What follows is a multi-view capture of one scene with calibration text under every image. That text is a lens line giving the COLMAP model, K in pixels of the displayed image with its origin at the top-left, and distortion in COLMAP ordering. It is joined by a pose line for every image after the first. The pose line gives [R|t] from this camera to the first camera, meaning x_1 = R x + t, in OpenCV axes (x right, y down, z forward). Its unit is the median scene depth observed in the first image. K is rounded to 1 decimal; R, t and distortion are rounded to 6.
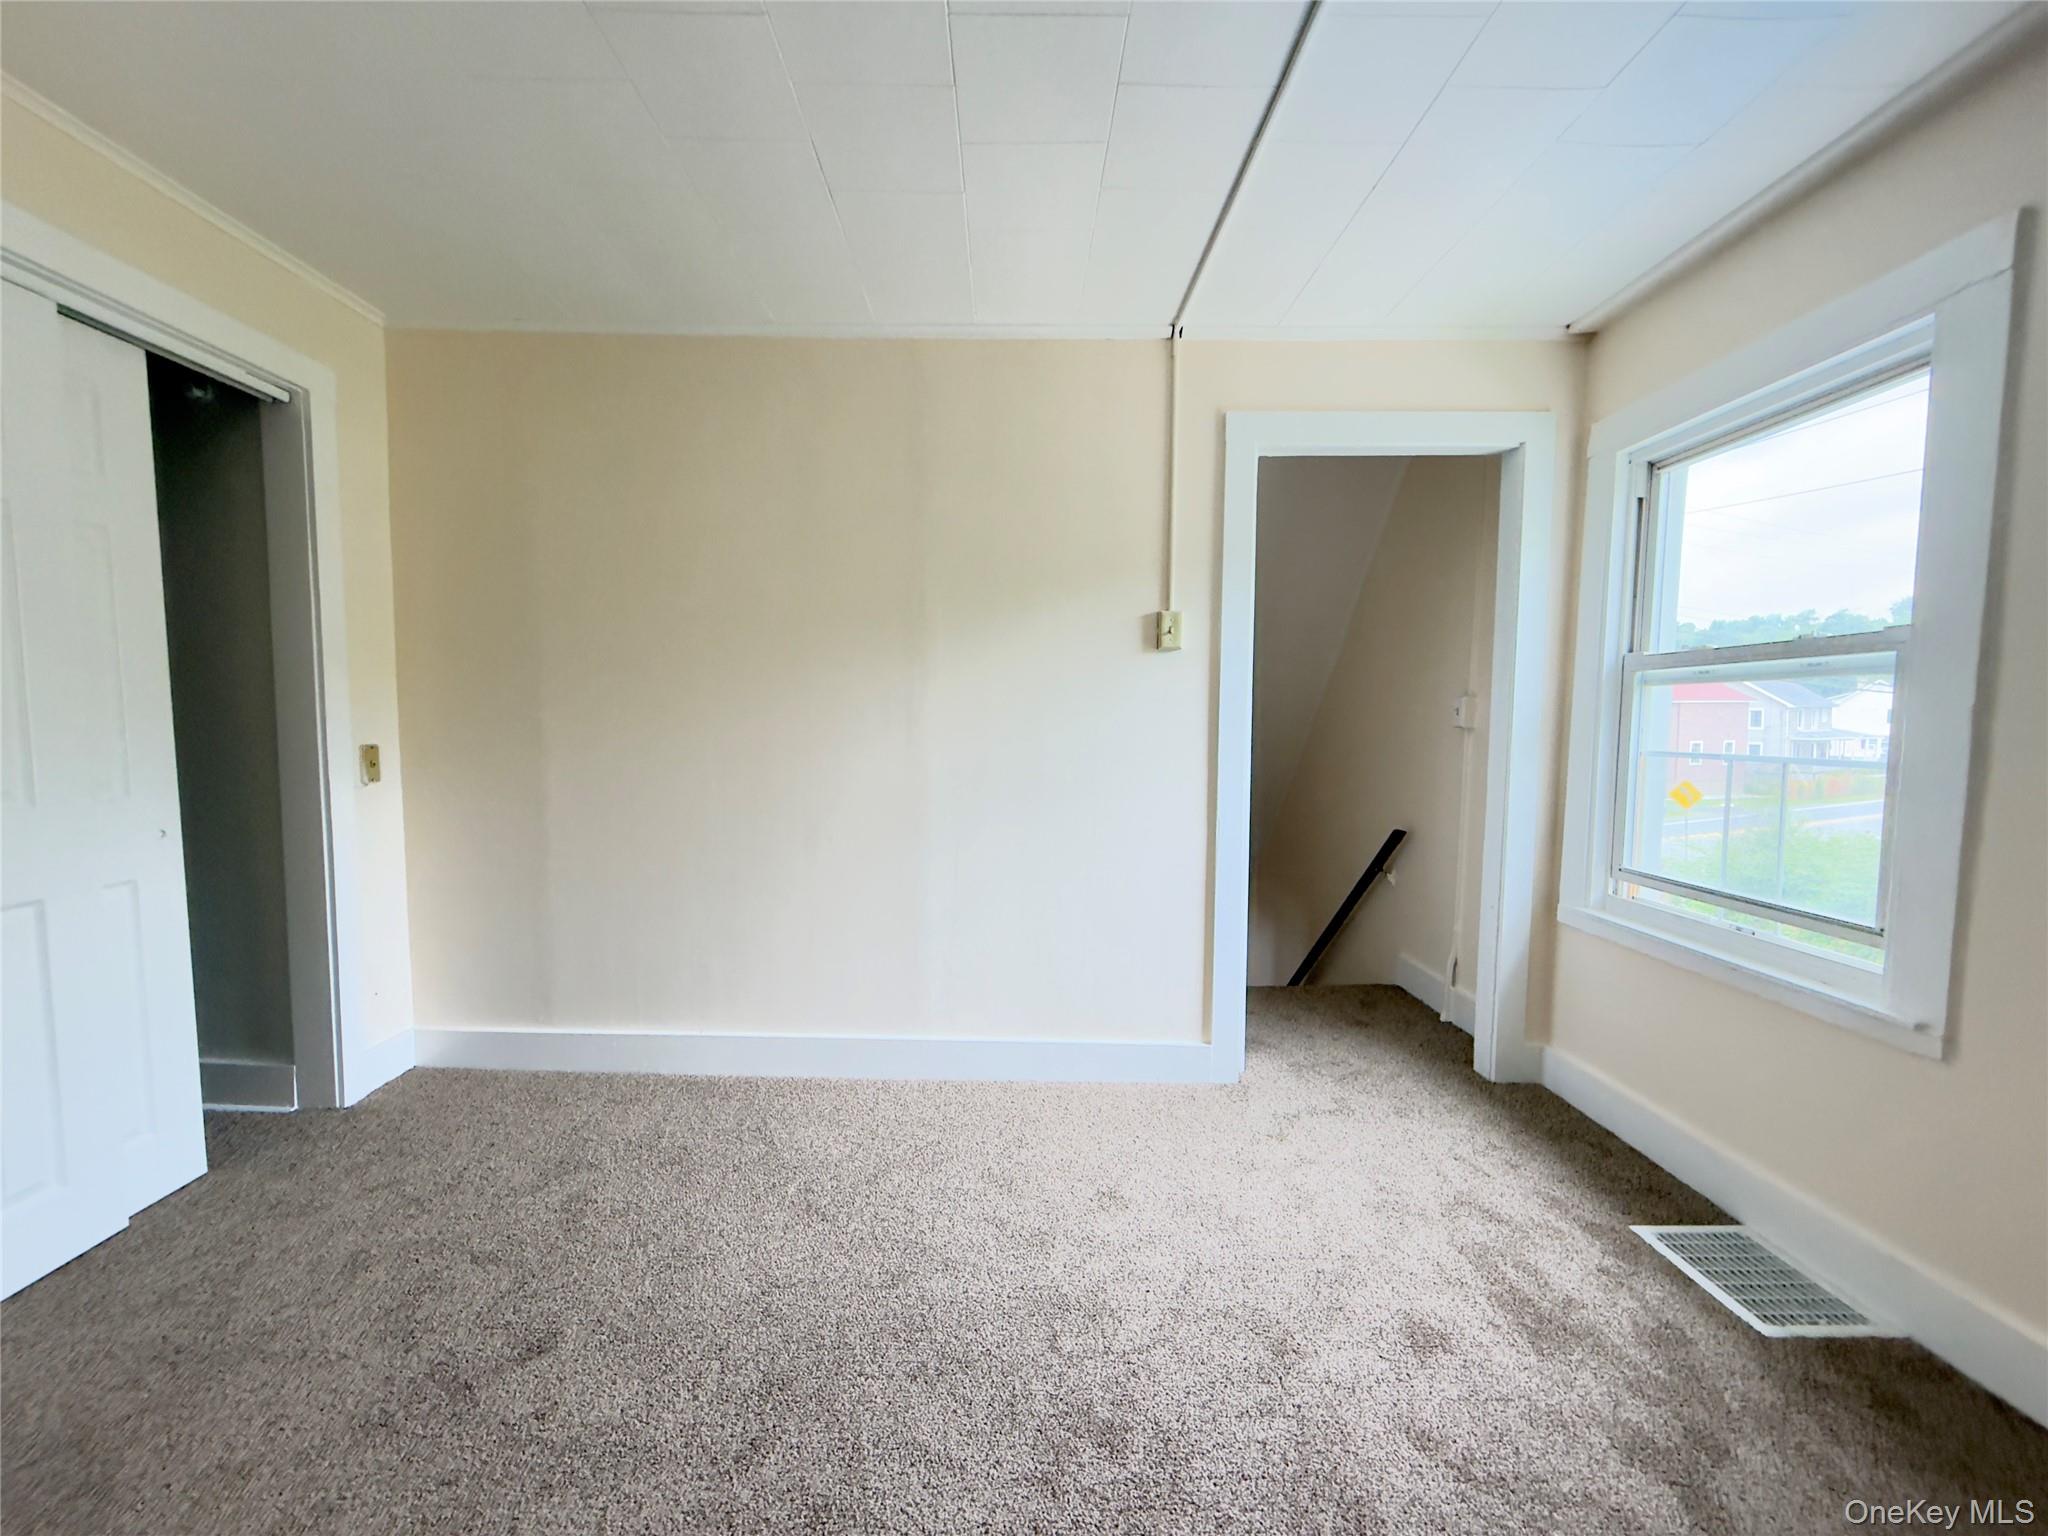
lens RADIAL K [[818.8, 0, 1015.2], [0, 818.8, 773.0], [0, 0, 1]] dist [-0.000623, -0.000147]
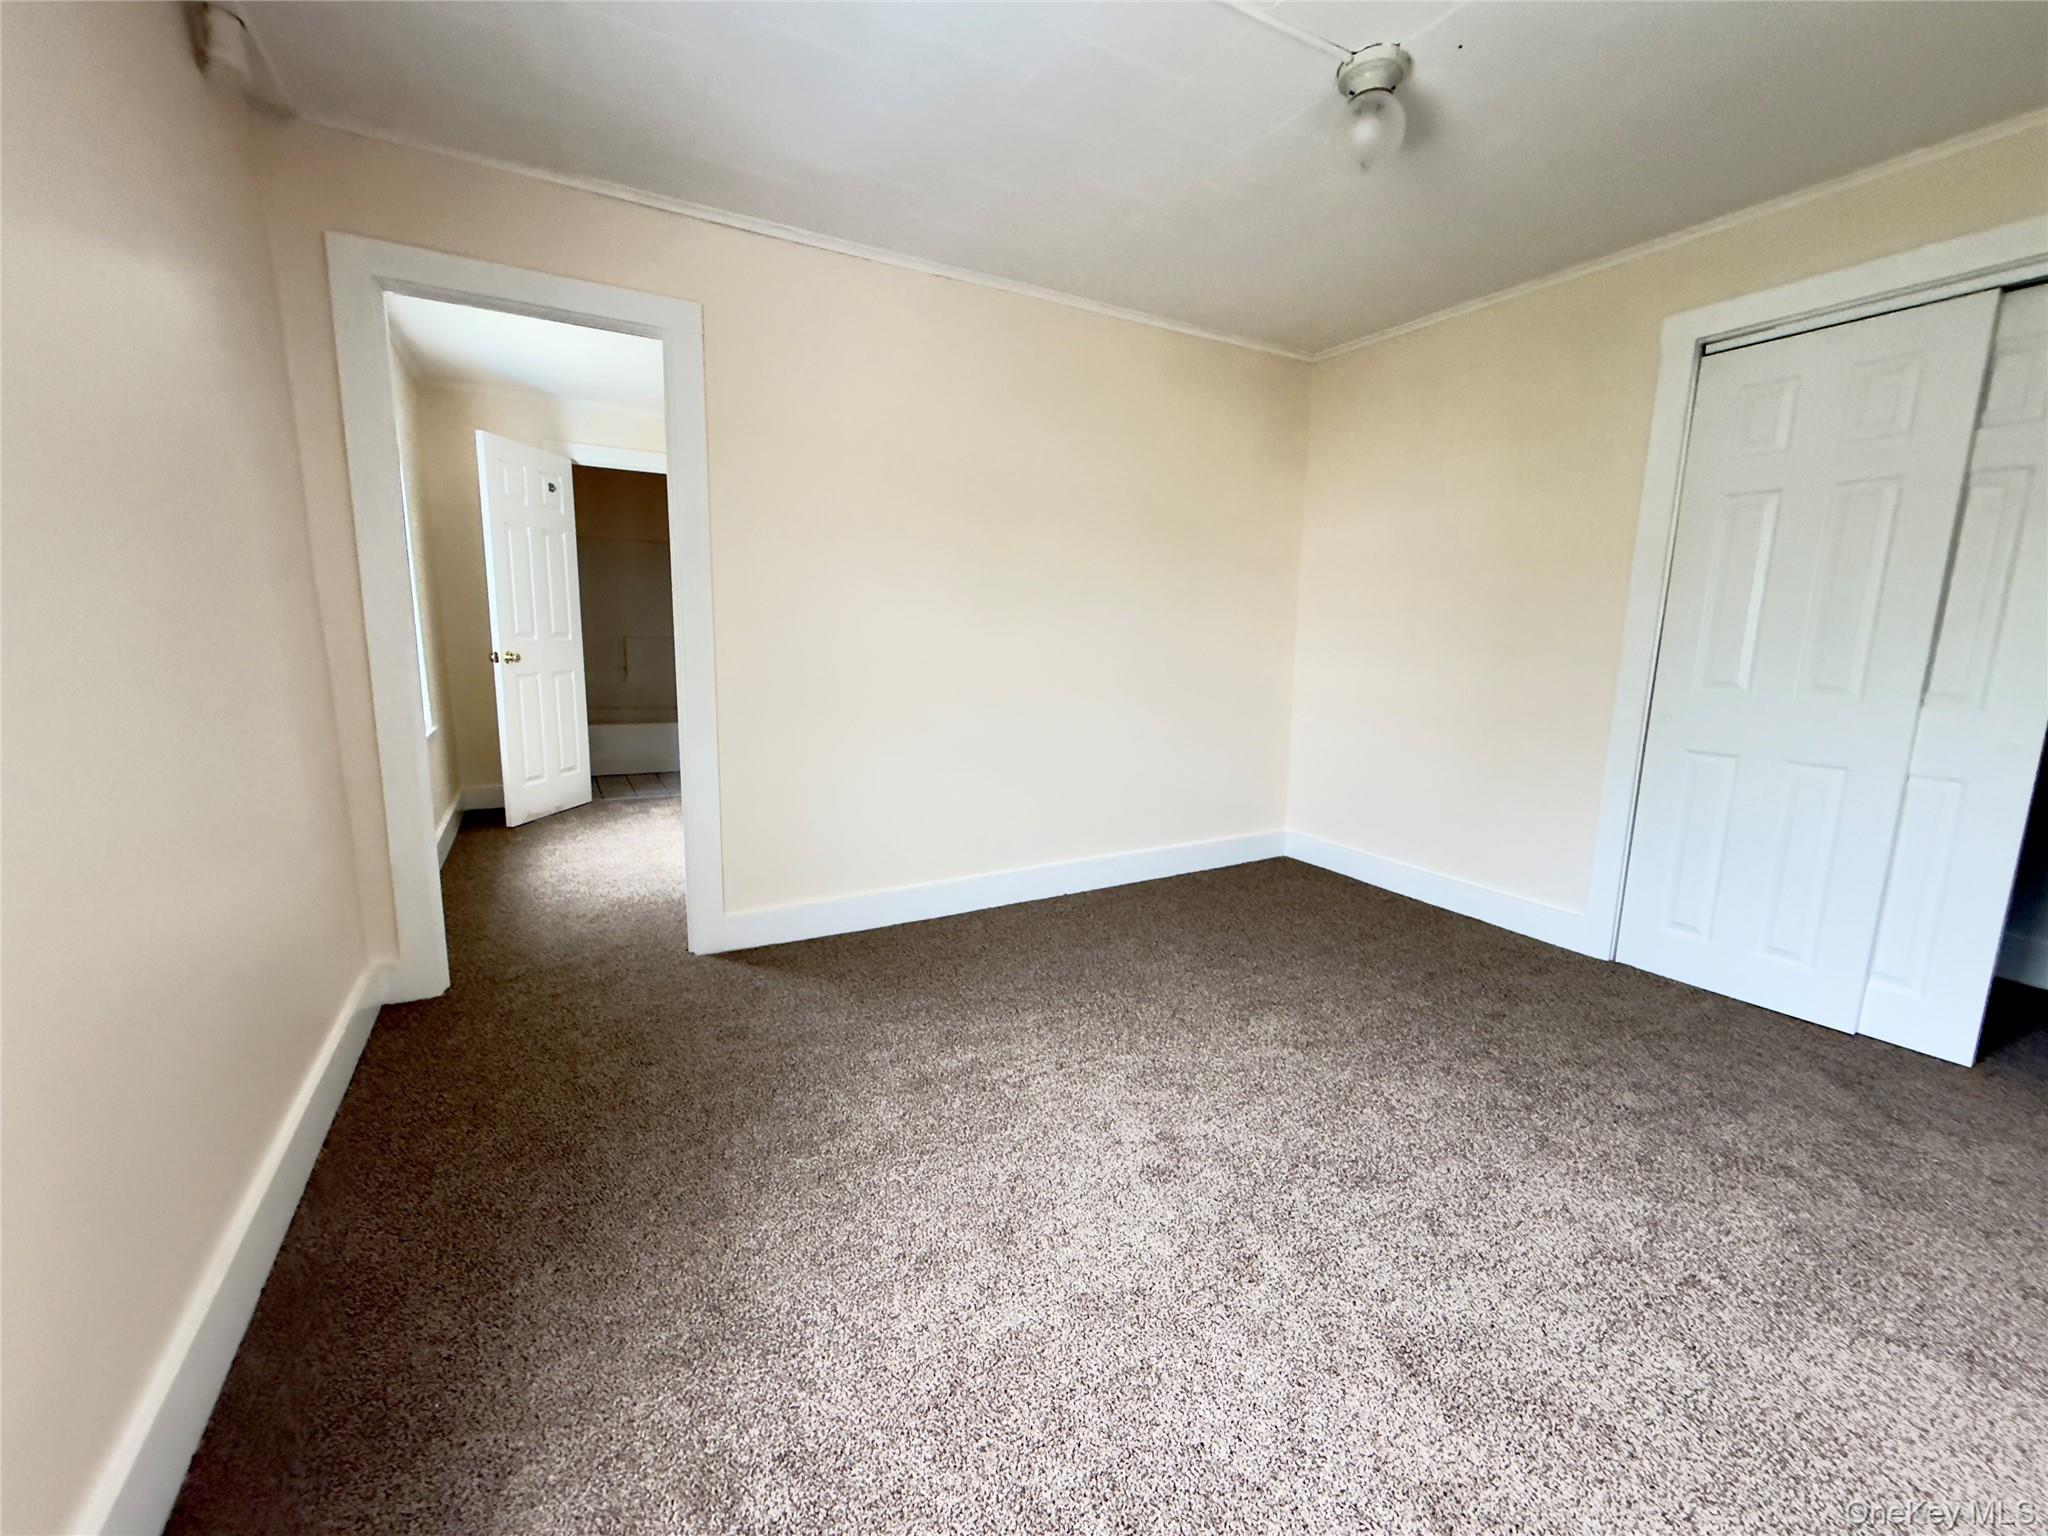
lens RADIAL K [[818.8, 0, 1022.7], [0, 818.8, 773.5], [0, 0, 1]] dist [-0.000623, -0.000147]
pose [[-0.867094, 0.066319, -0.493710, 3.613683], [-0.058073, 0.970883, 0.232409, -0.380261], [0.494748, 0.230192, -0.837995, 7.380180]]
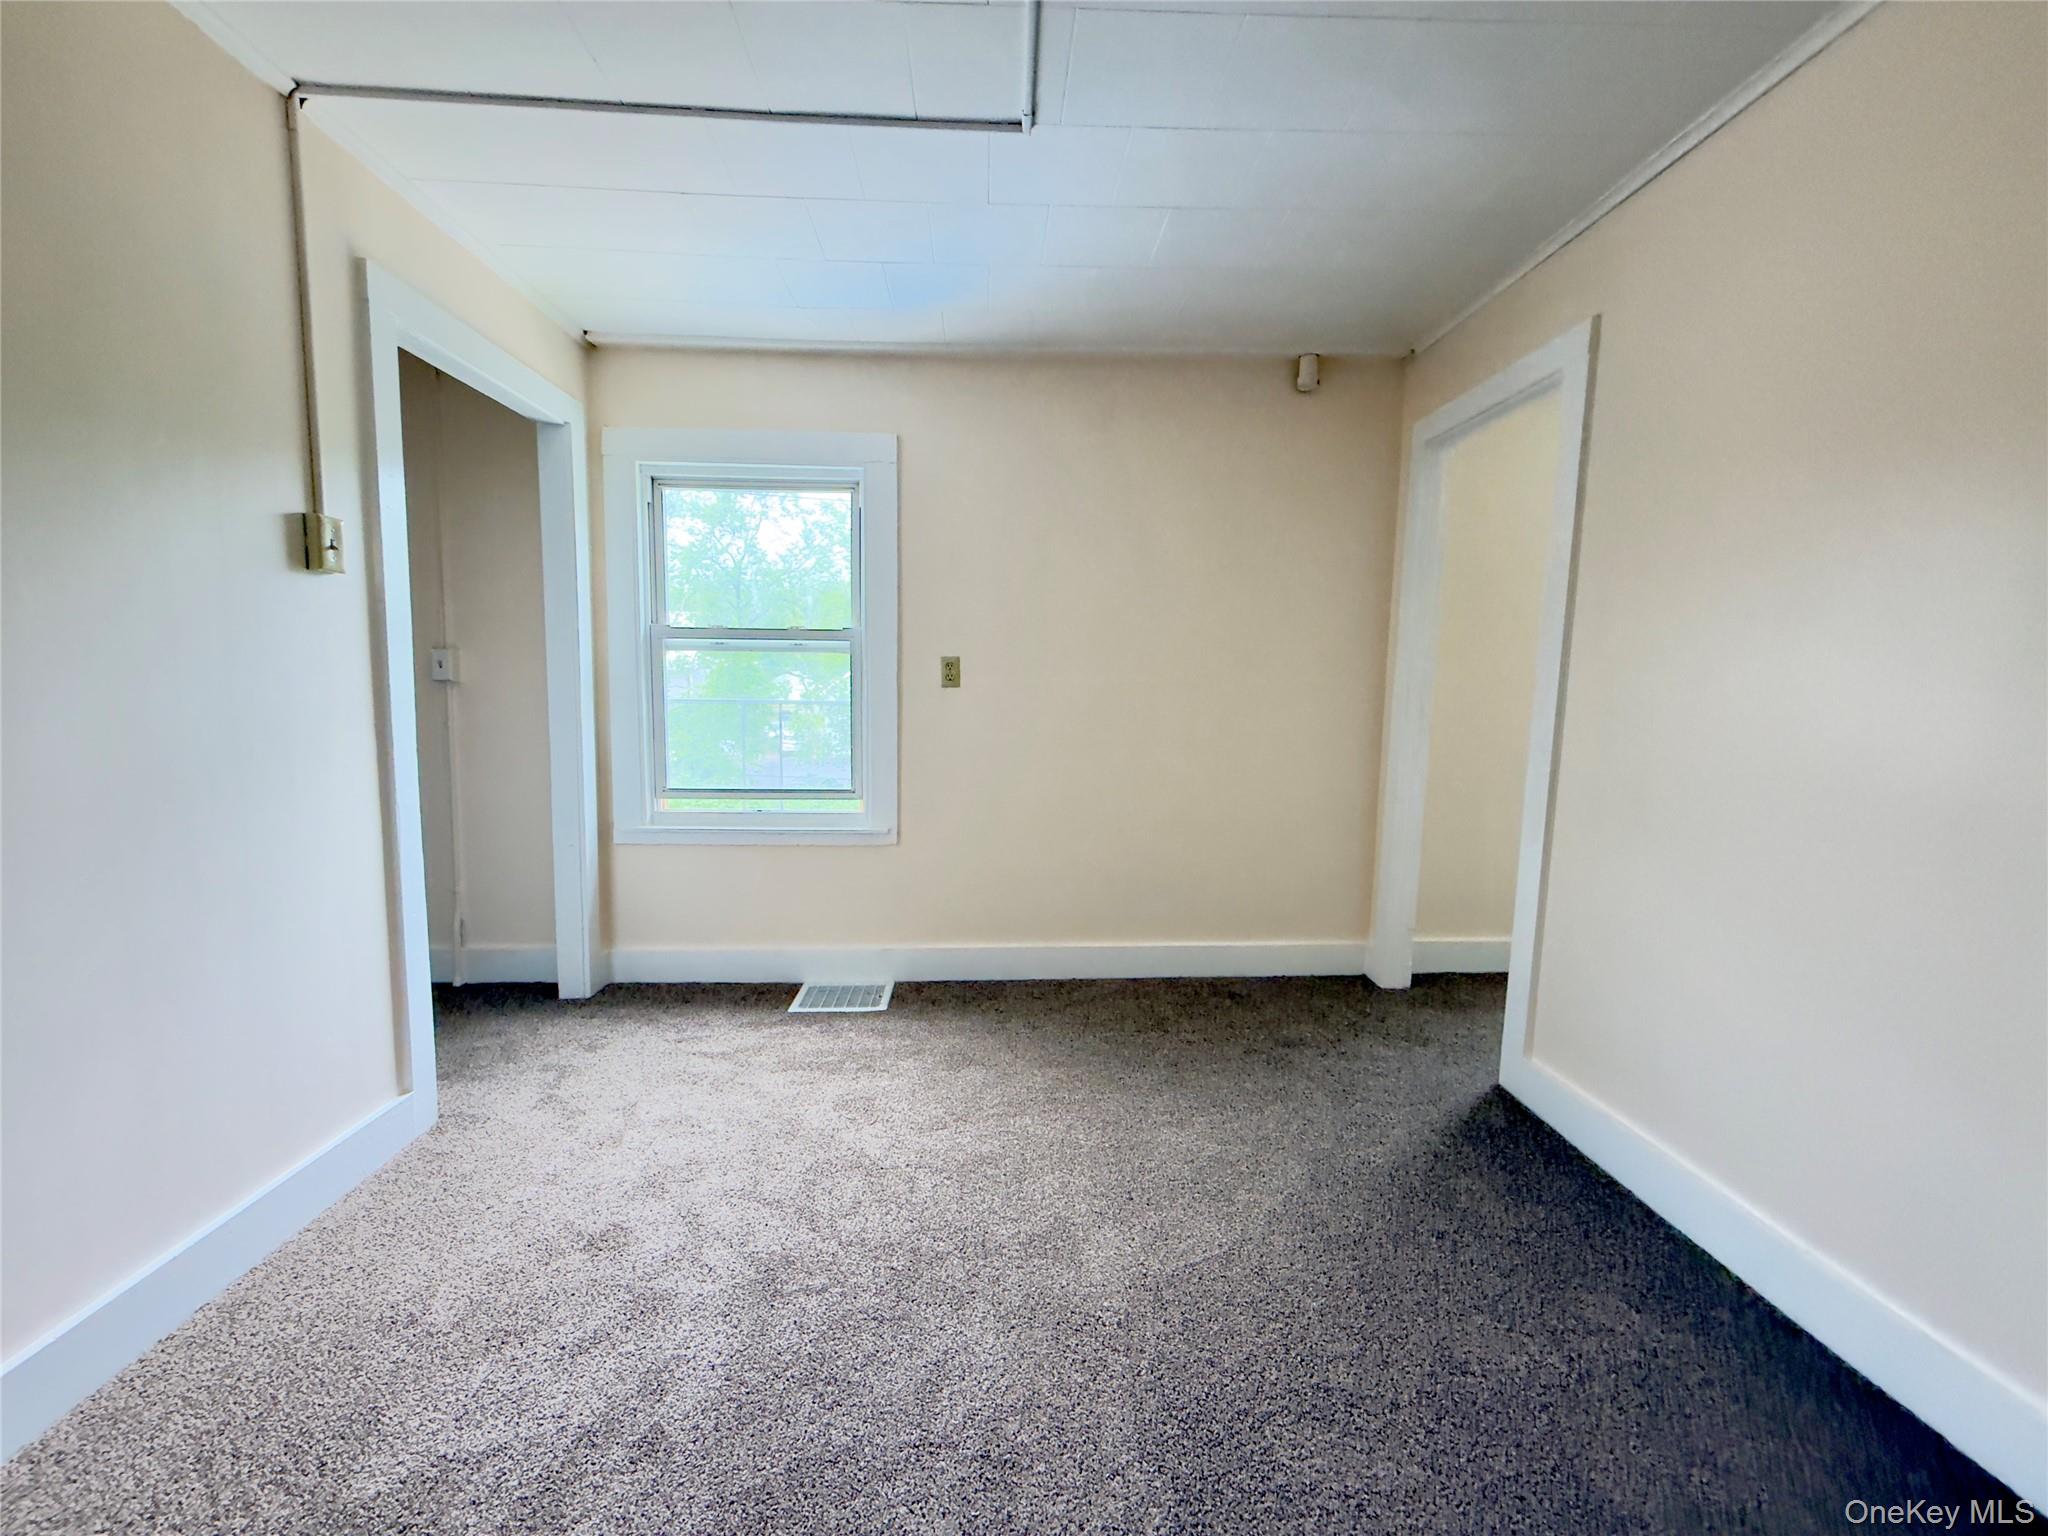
lens RADIAL K [[818.8, 0, 1017.6], [0, 818.8, 772.4], [0, 0, 1]] dist [-0.000623, -0.000147]
pose [[-0.038886, -0.115448, 0.992552, -0.566539], [0.051125, 0.991773, 0.117360, -0.034705], [-0.997935, 0.055307, -0.032664, 0.465189]]
